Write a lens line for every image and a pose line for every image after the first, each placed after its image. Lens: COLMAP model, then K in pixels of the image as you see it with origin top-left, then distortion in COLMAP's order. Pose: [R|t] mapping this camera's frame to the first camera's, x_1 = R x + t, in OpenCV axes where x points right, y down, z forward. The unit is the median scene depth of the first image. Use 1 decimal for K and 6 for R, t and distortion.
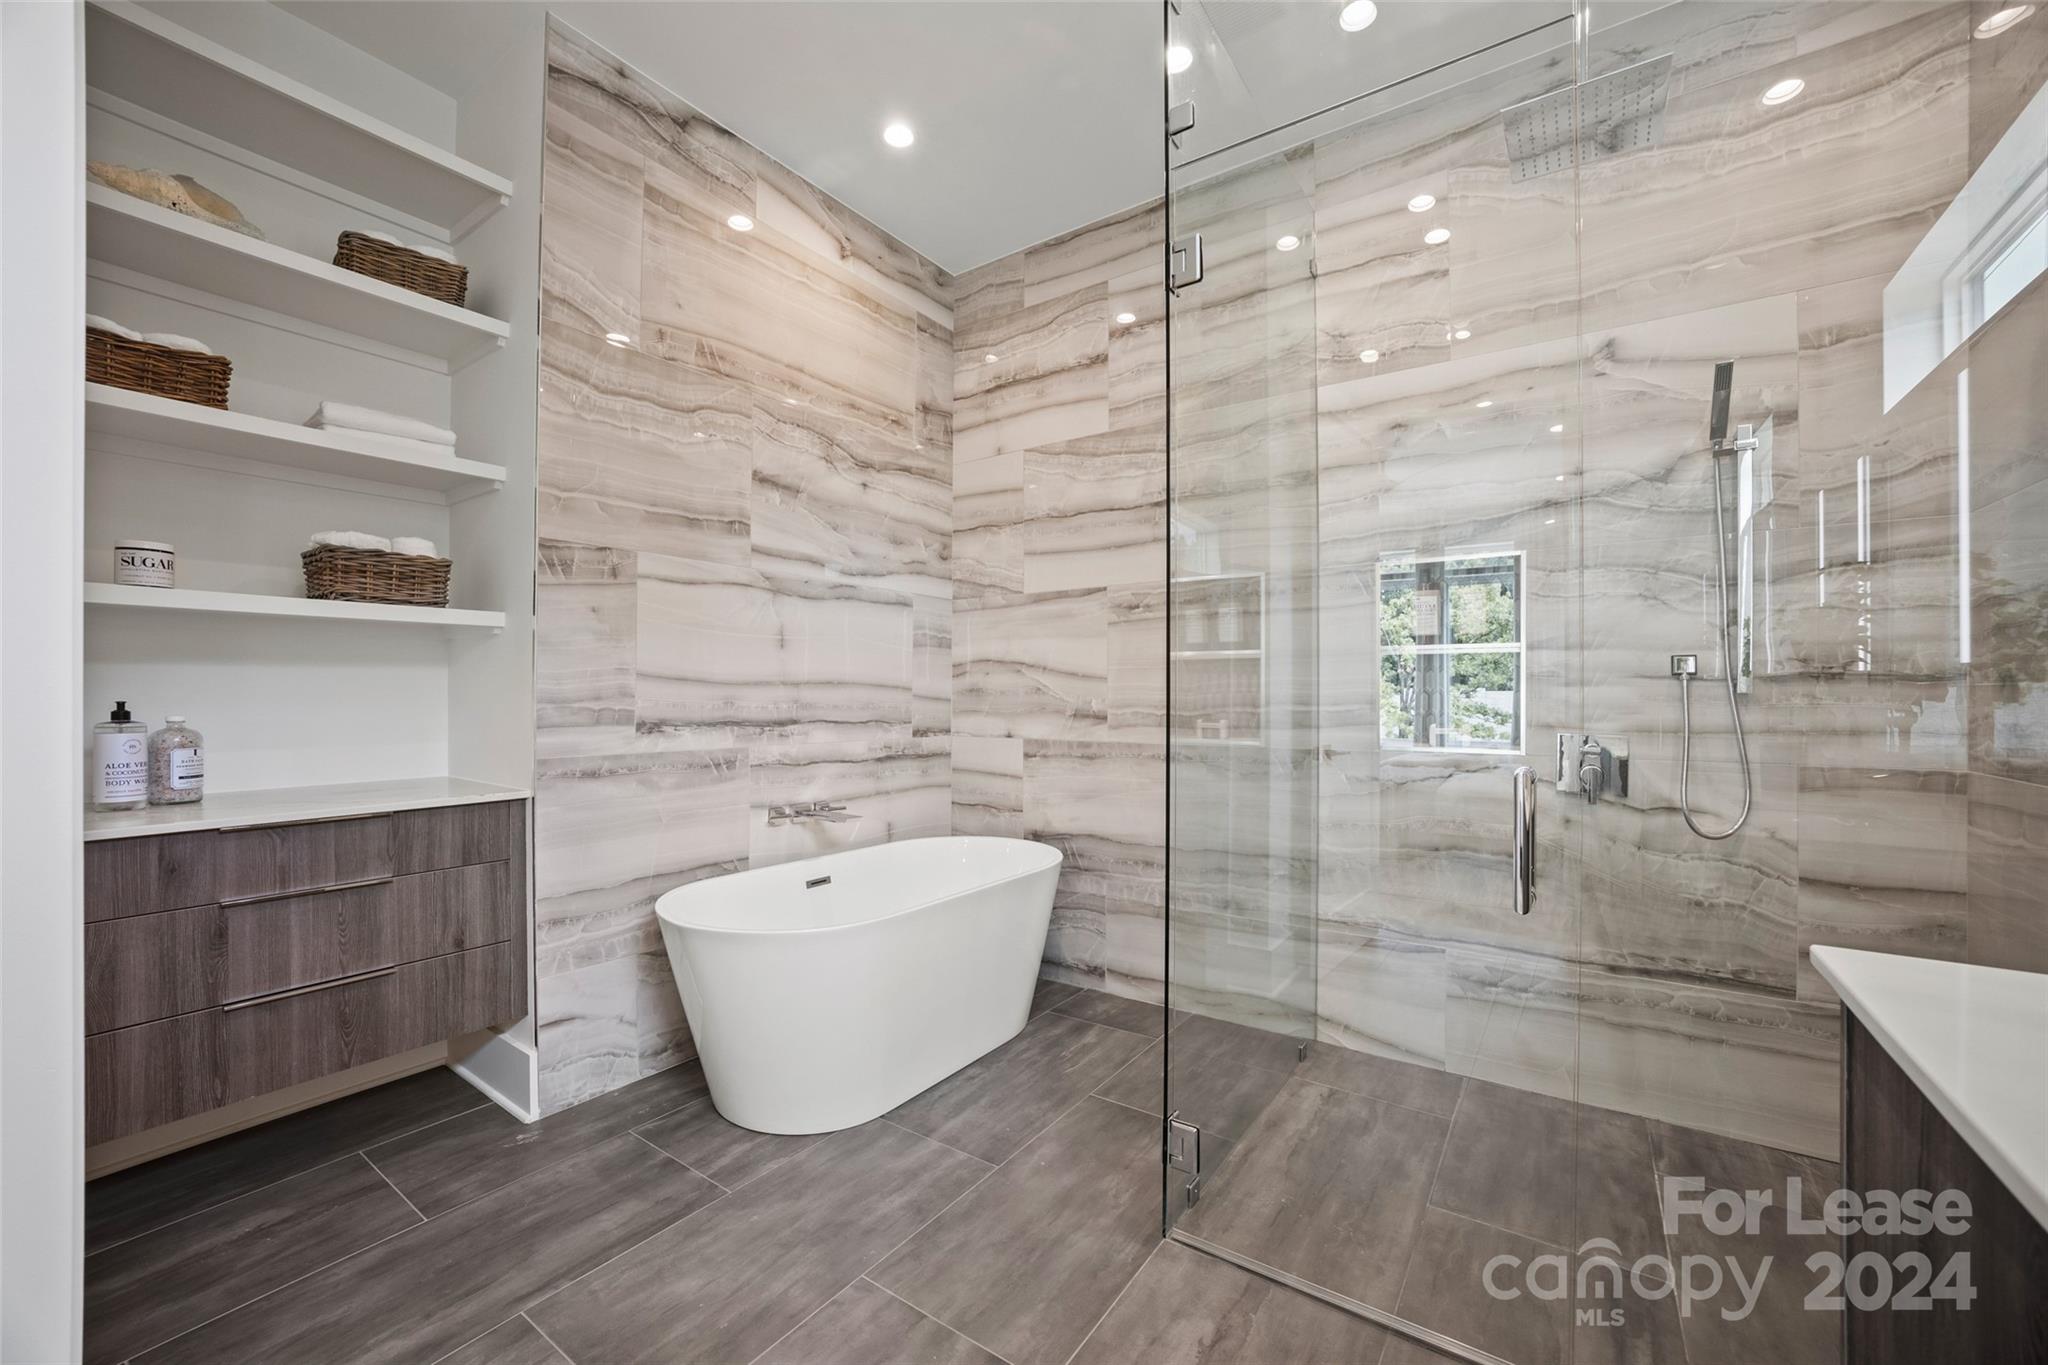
lens RADIAL K [[799.3, 0, 1030.3], [0, 799.3, 696.3], [0, 0, 1]] dist [-0.033536, 0.004043]
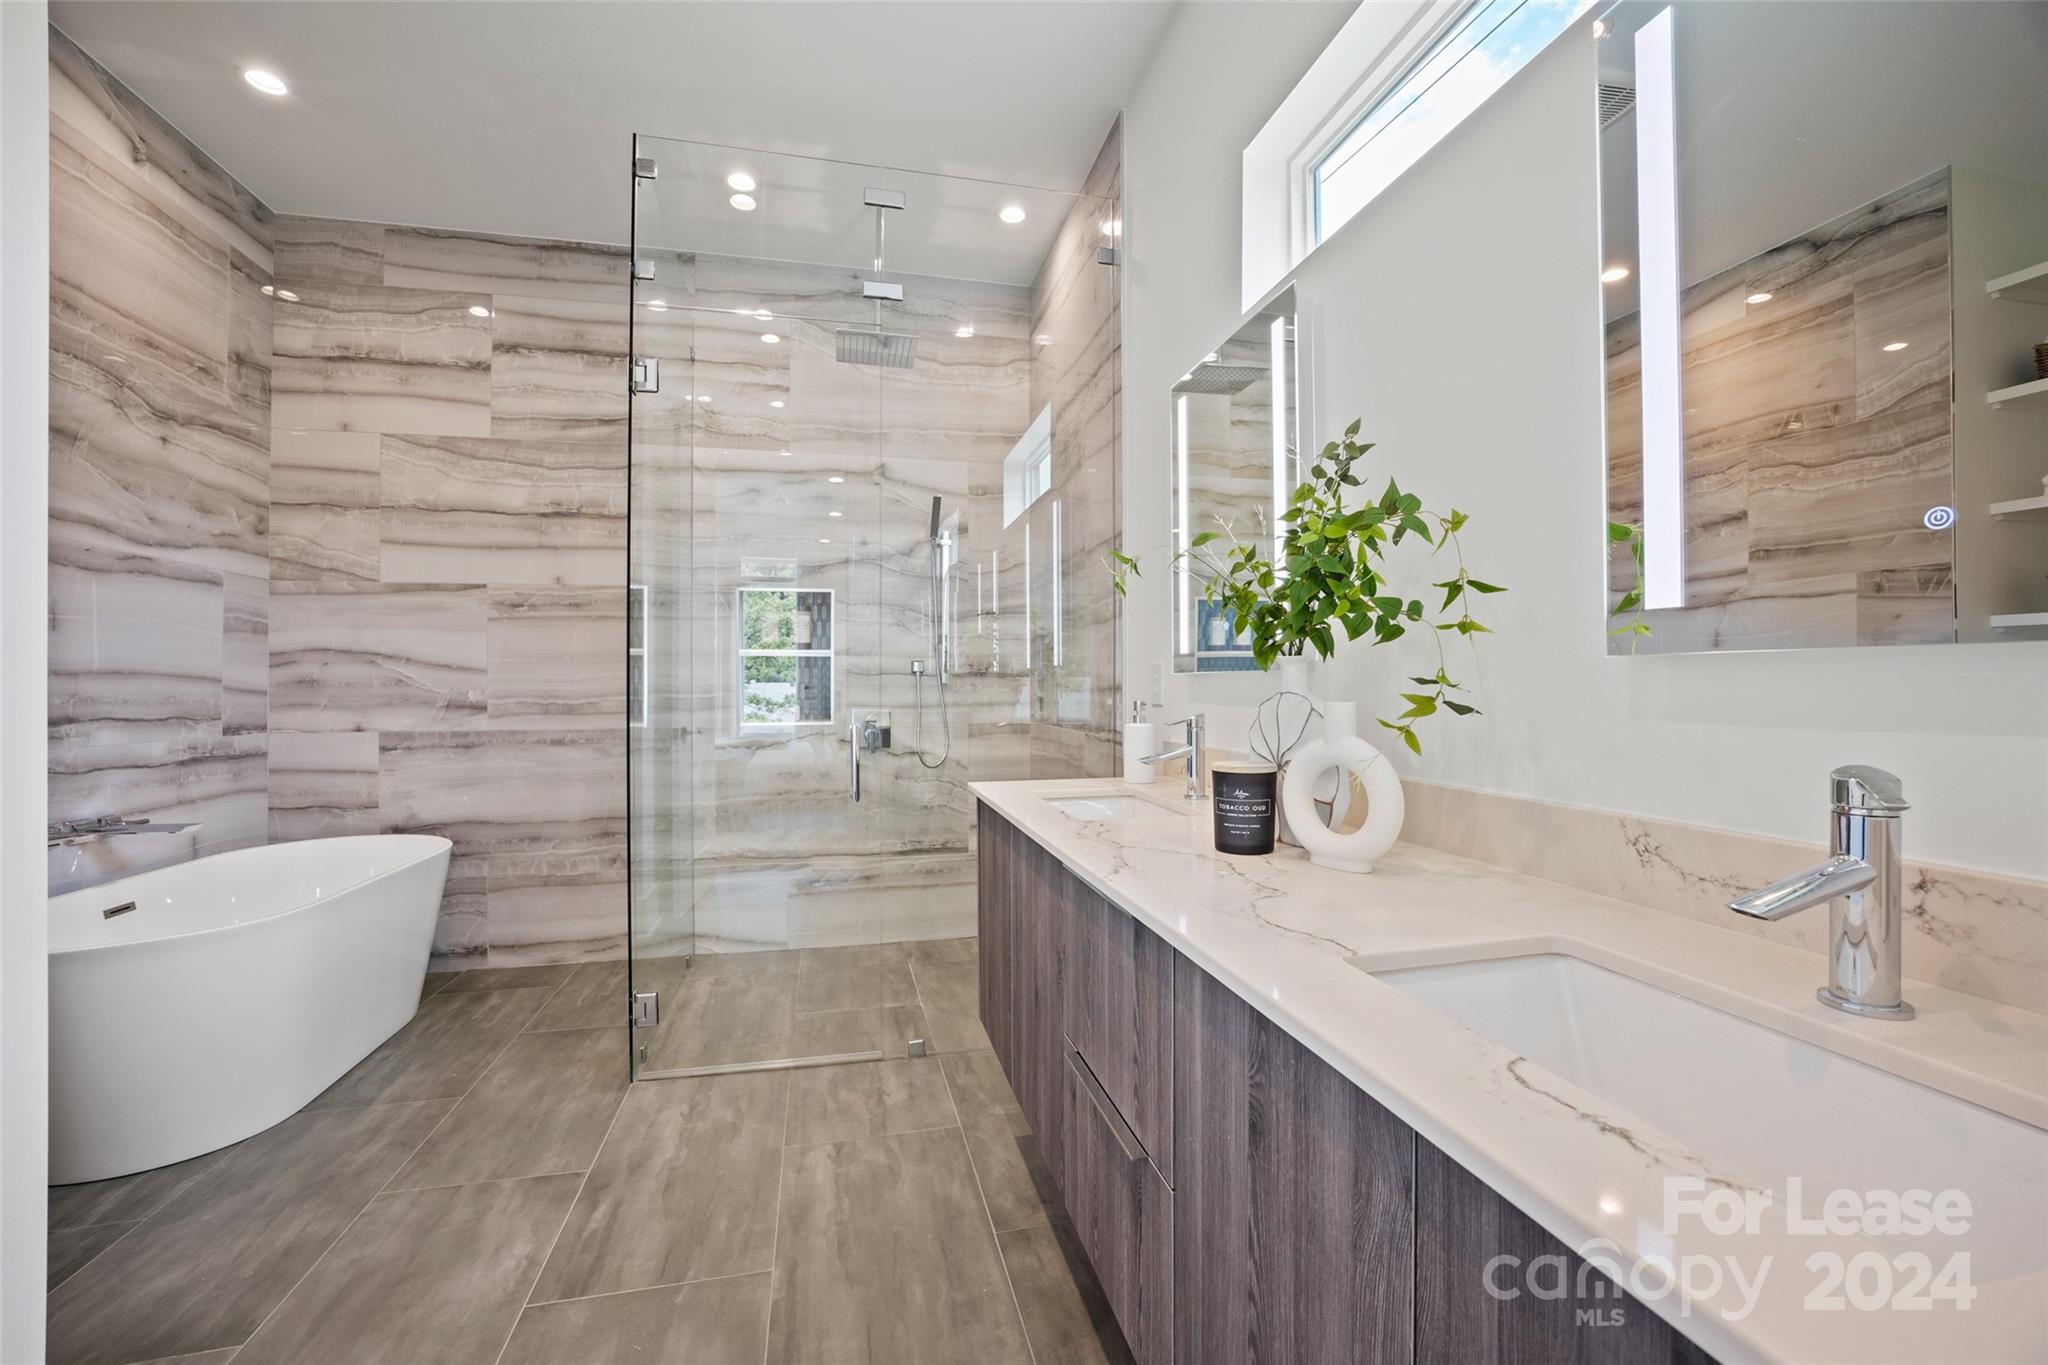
lens RADIAL K [[799.3, 0, 1027.5], [0, 799.3, 676.0], [0, 0, 1]] dist [-0.033536, 0.004043]
pose [[0.661394, 0.005632, 0.750017, -0.231046], [0.005542, 0.999908, -0.012396, 0.001659], [-0.750018, 0.012355, 0.661302, -0.244710]]
